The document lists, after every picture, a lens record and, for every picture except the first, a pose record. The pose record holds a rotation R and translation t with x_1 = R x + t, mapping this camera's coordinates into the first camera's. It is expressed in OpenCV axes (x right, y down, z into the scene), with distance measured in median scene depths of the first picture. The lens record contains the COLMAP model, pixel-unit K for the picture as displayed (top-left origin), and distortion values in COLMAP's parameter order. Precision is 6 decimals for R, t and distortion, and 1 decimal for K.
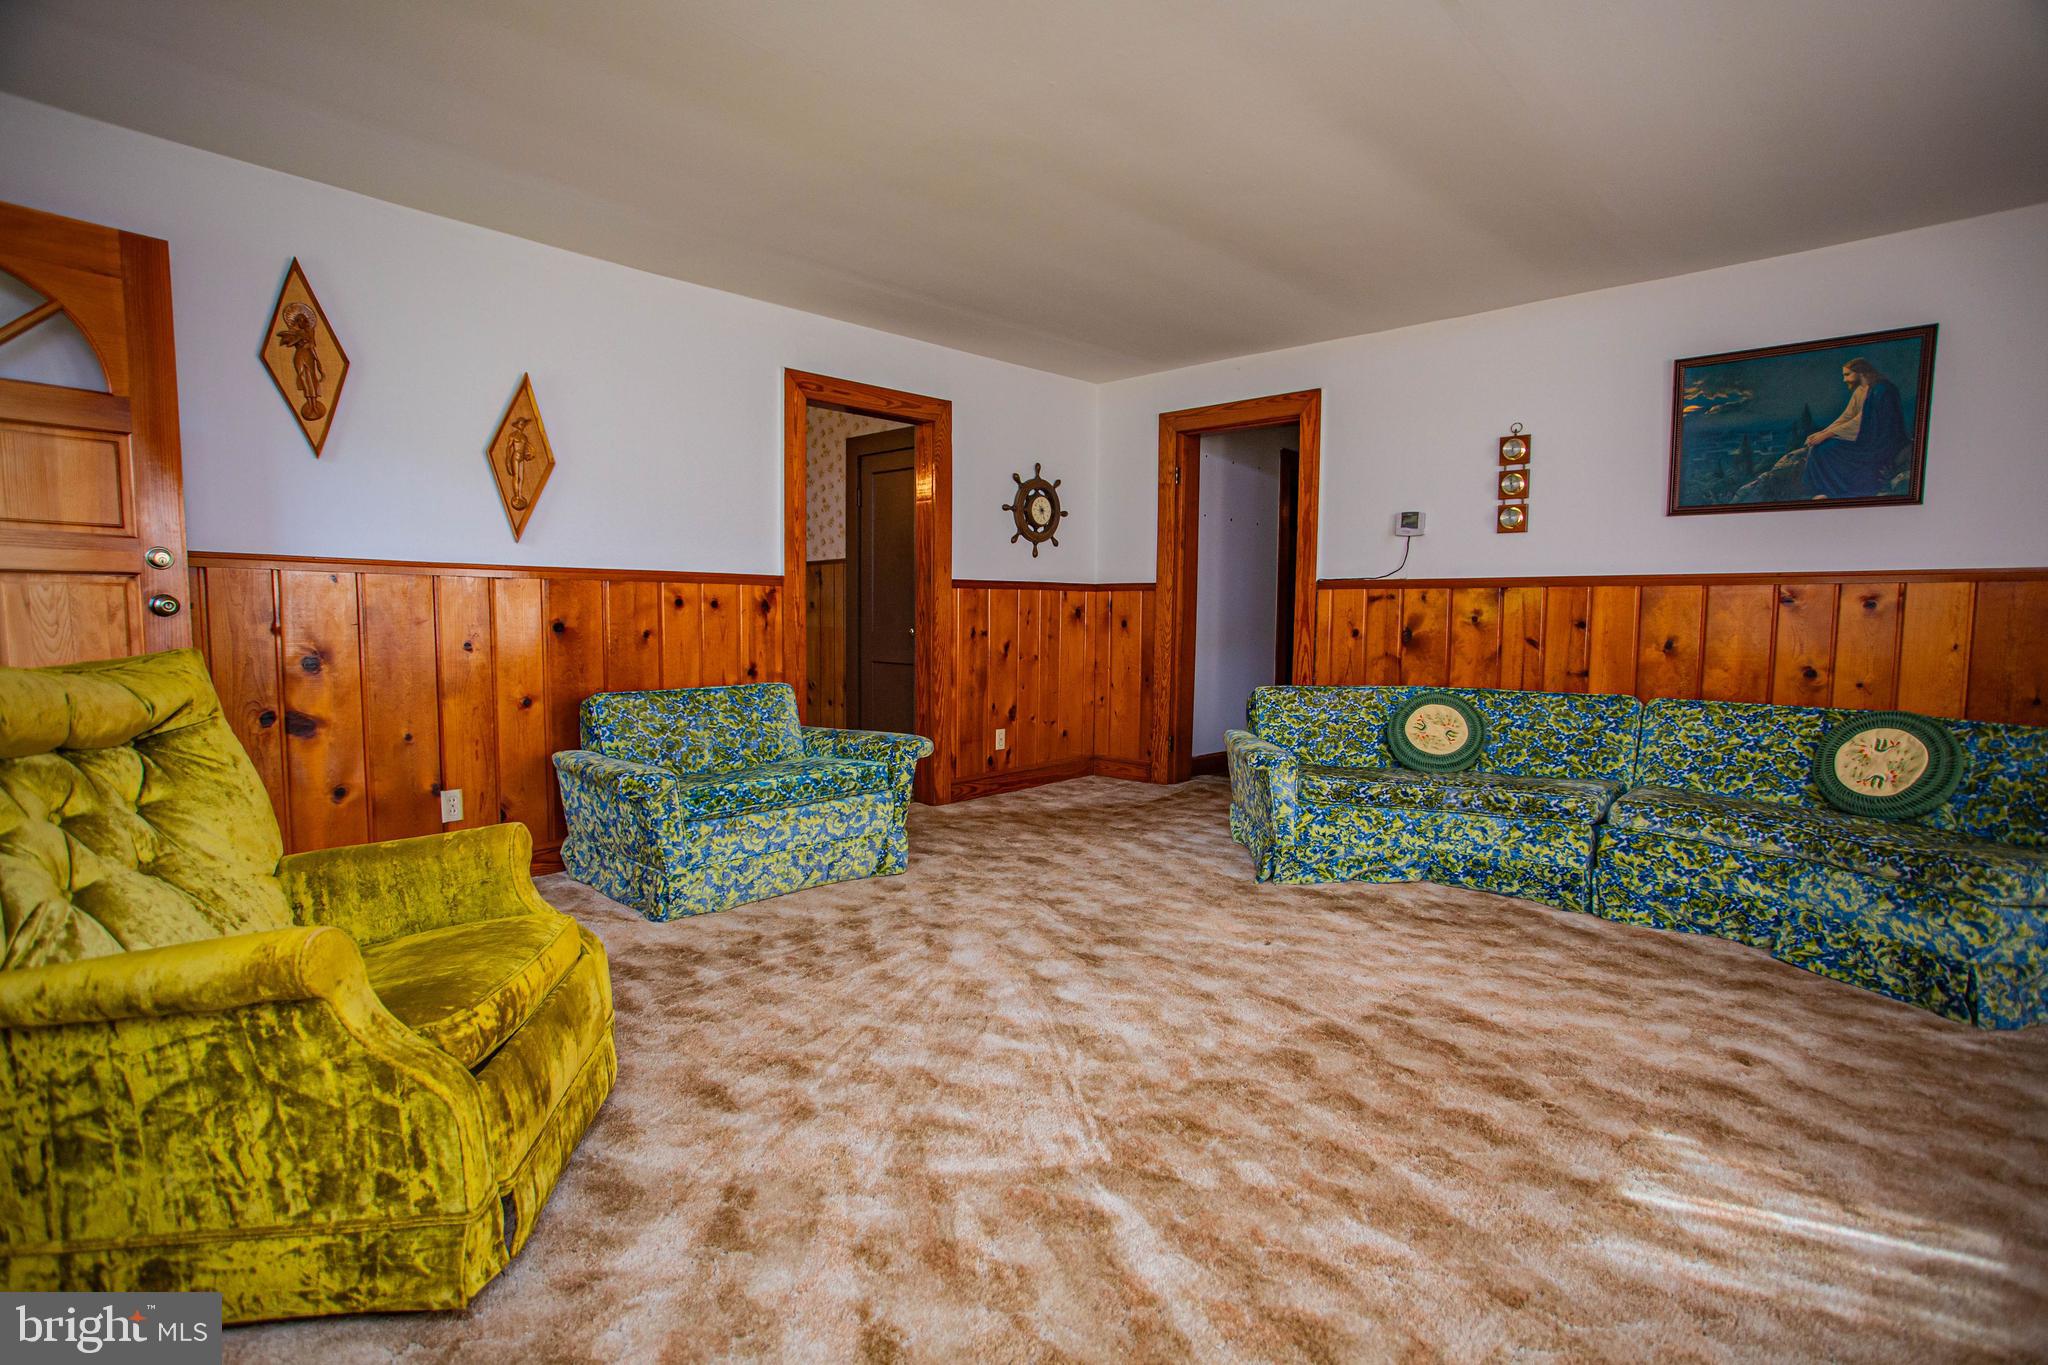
lens RADIAL K [[994.8, 0, 1021.8], [0, 994.8, 687.0], [0, 0, 1]] dist [-0.074182, 0.033315]
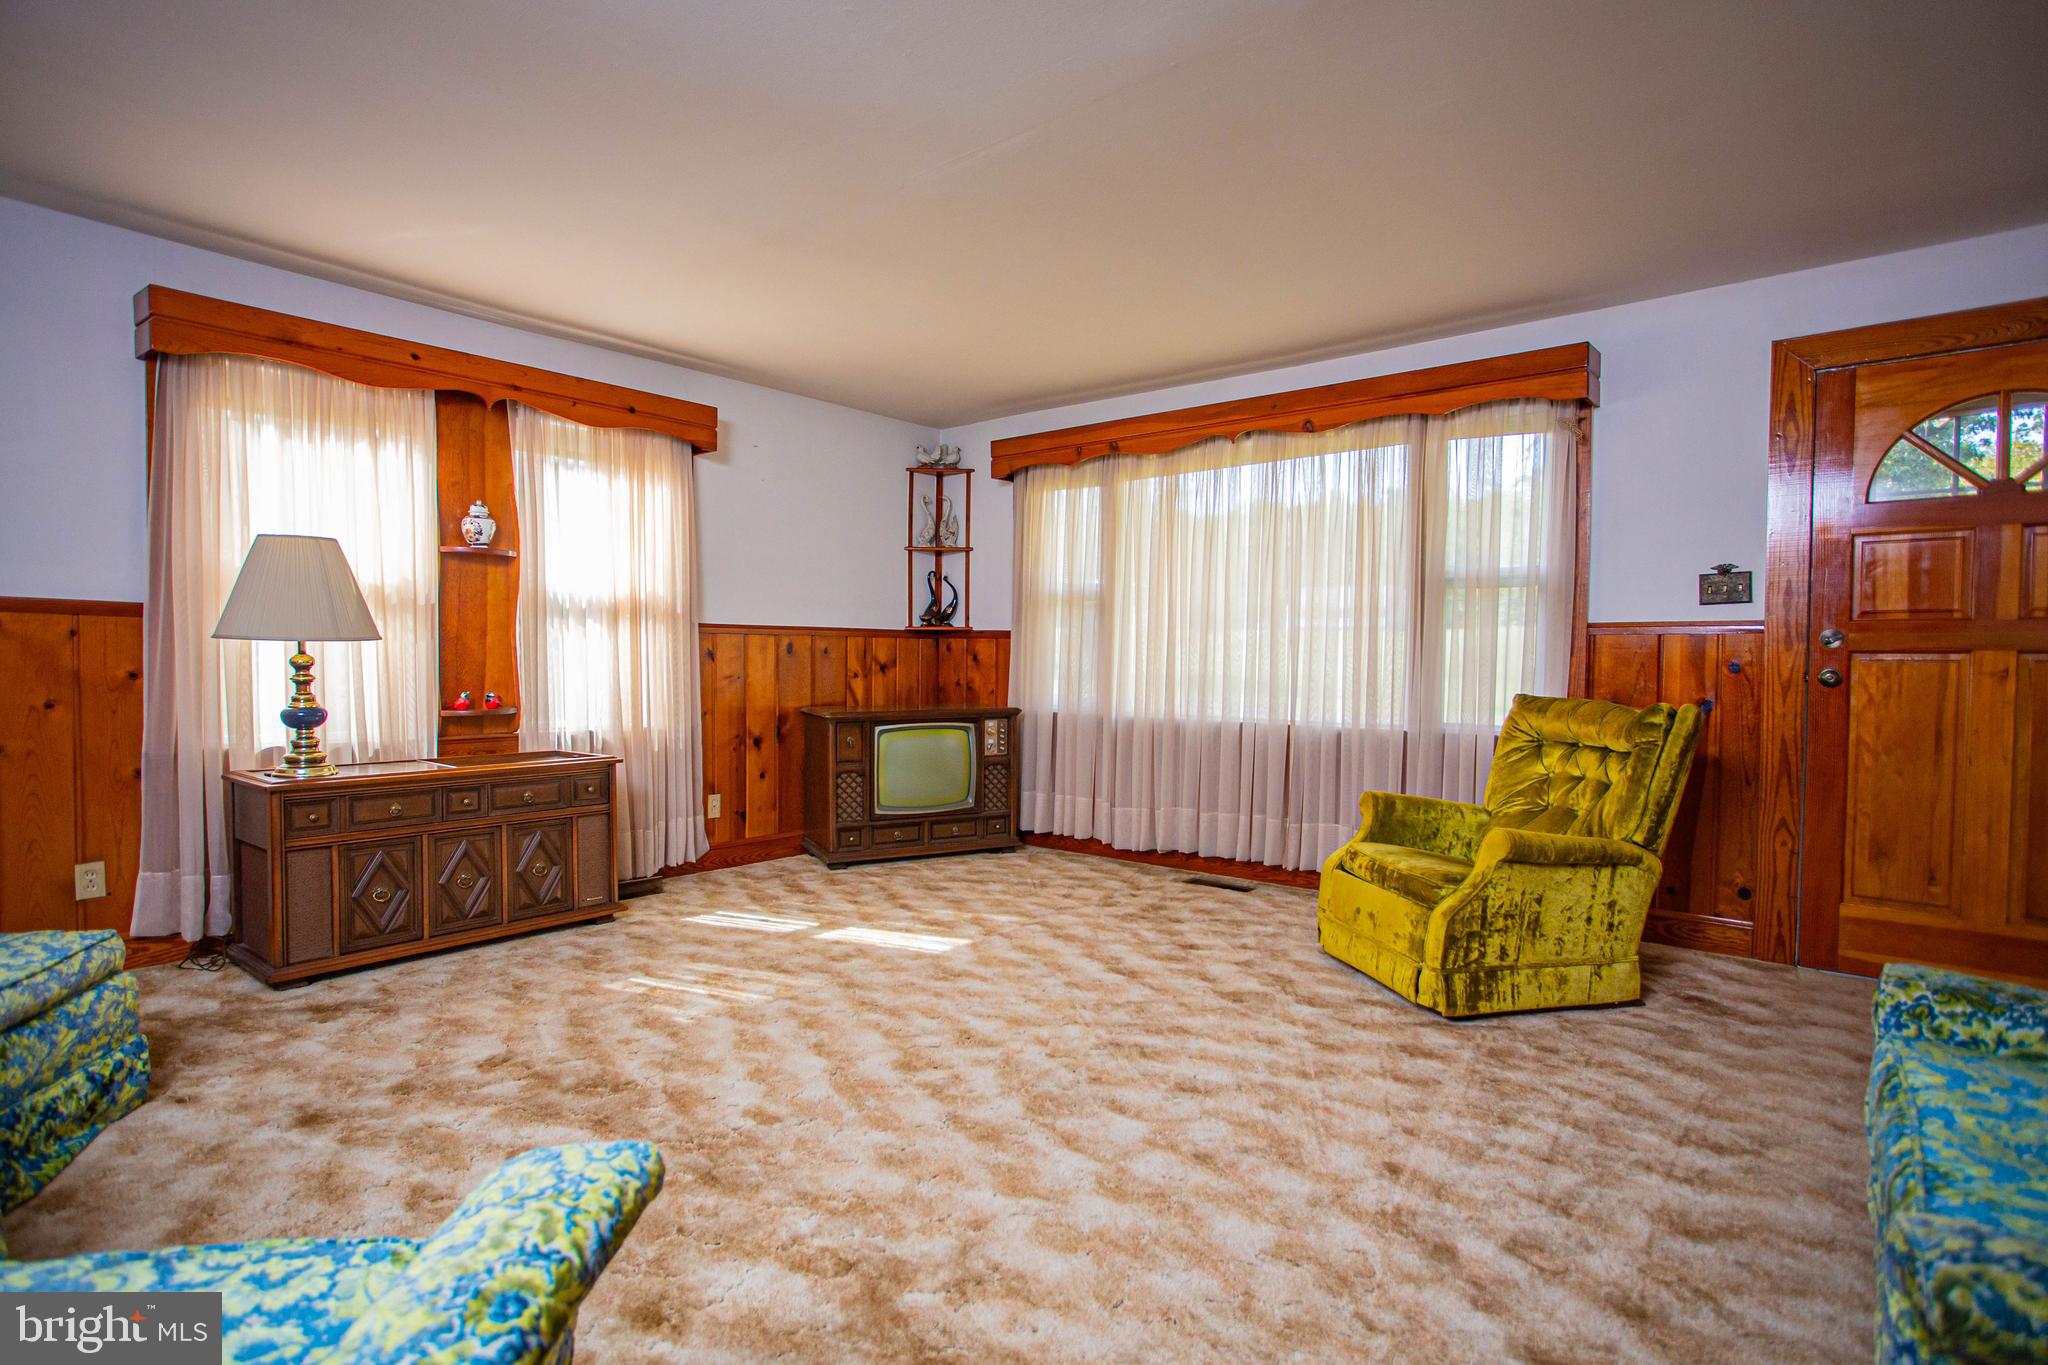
lens RADIAL K [[1020.6, 0, 997.3], [0, 1020.6, 685.3], [0, 0, 1]] dist [-0.079016, 0.051217]
pose [[-0.999237, -0.026781, 0.028435, 0.105667], [-0.023667, 0.994221, 0.104710, -0.126375], [-0.031075, 0.103957, -0.994096, 1.556009]]
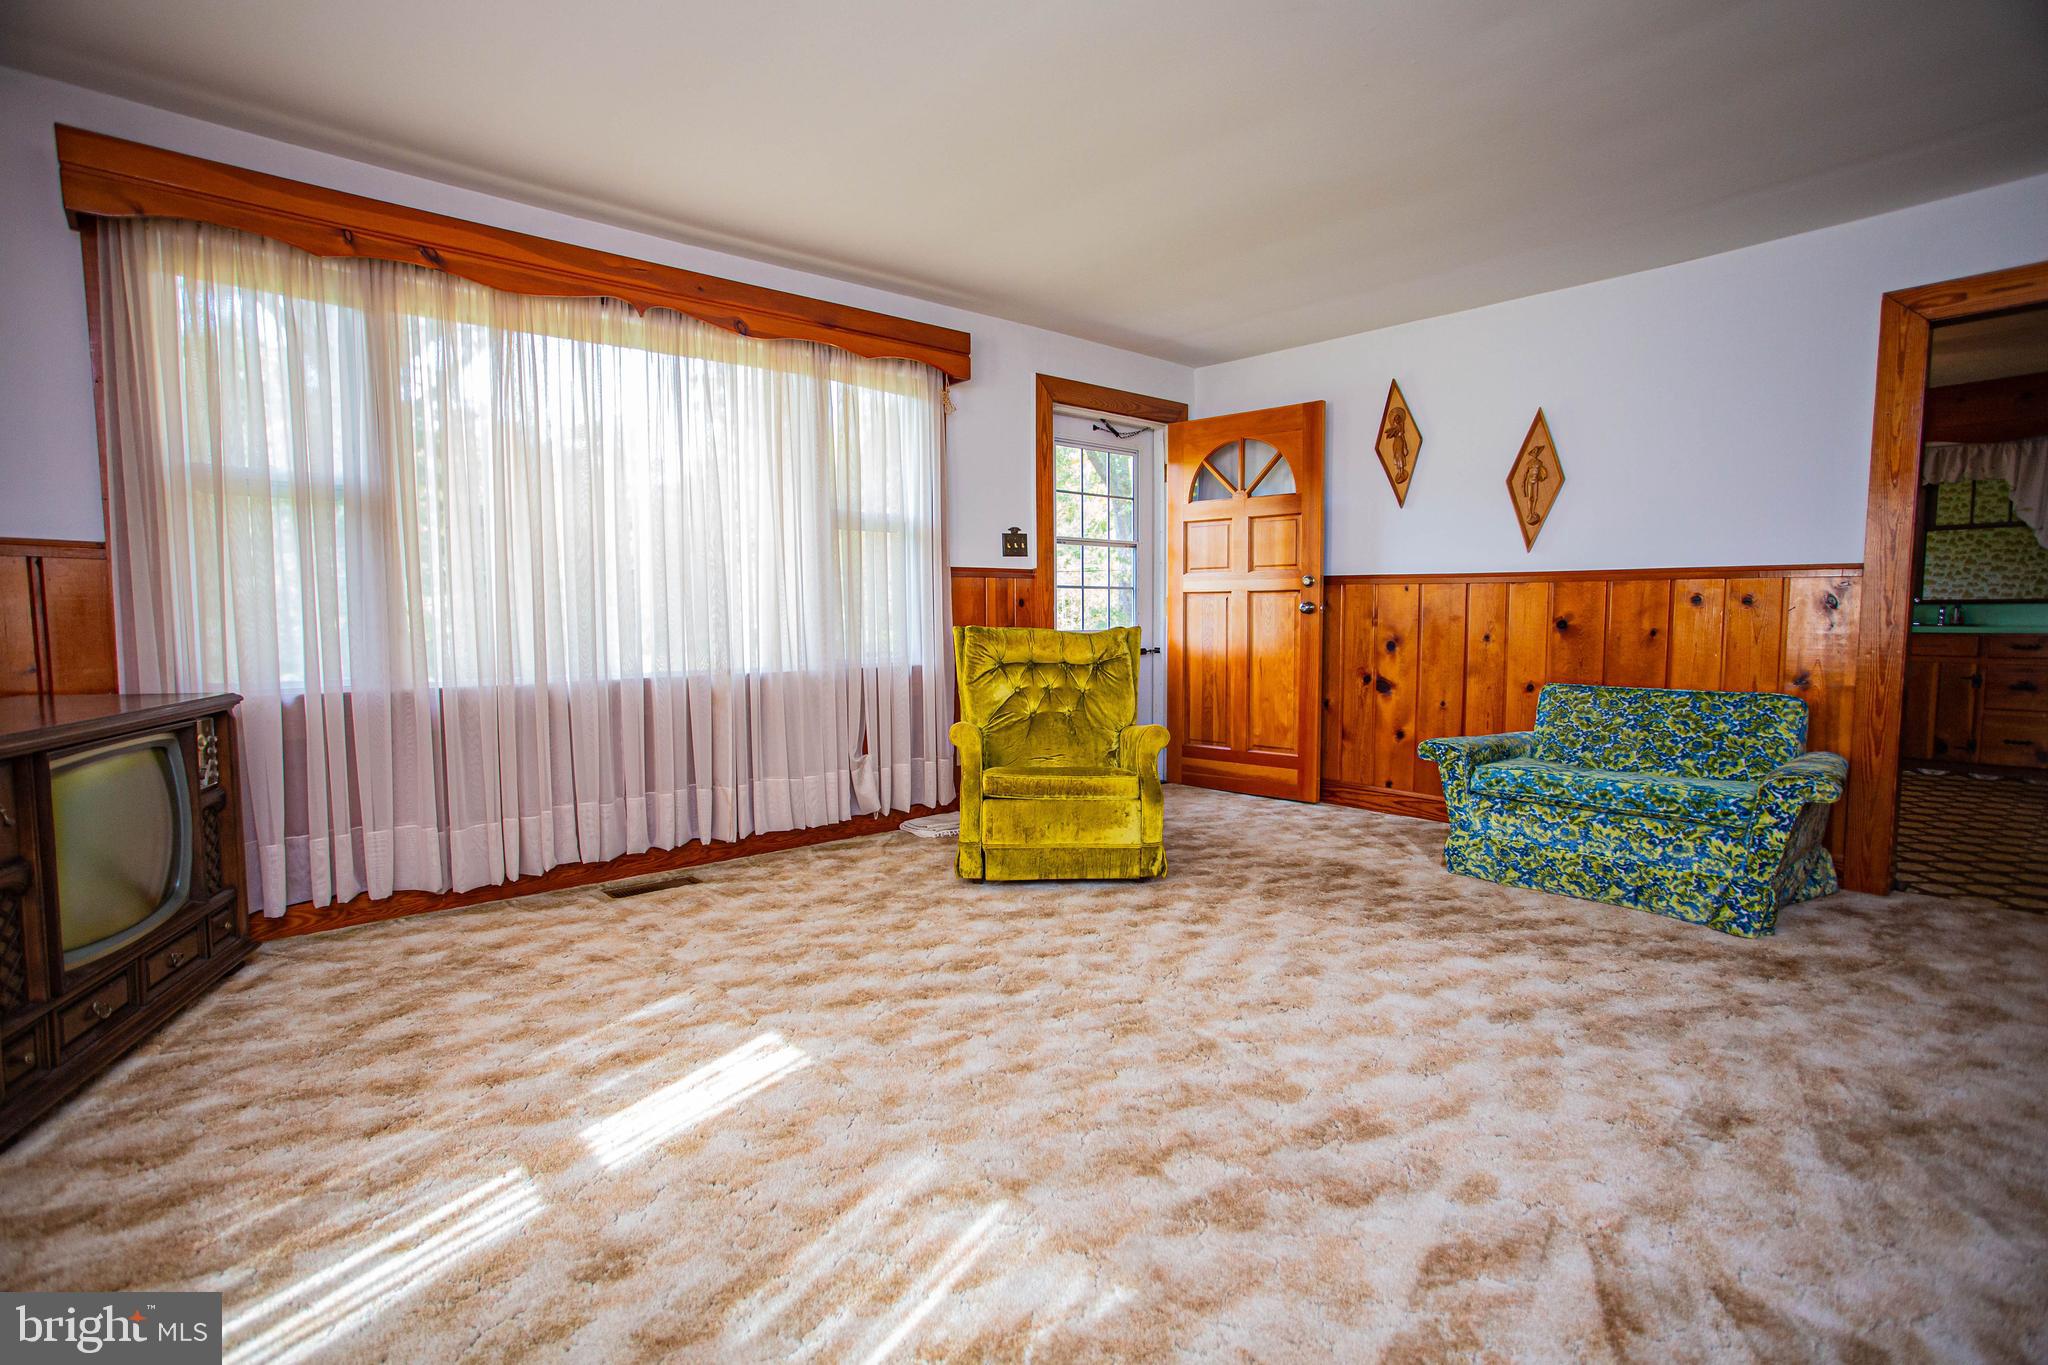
lens RADIAL K [[1020.6, 0, 997.3], [0, 1020.6, 685.3], [0, 0, 1]] dist [-0.079016, 0.051217]
pose [[-0.162591, 0.057427, -0.985021, 0.892191], [-0.074896, 0.994706, 0.070354, -0.027062], [0.983847, 0.085213, -0.157430, 0.635023]]
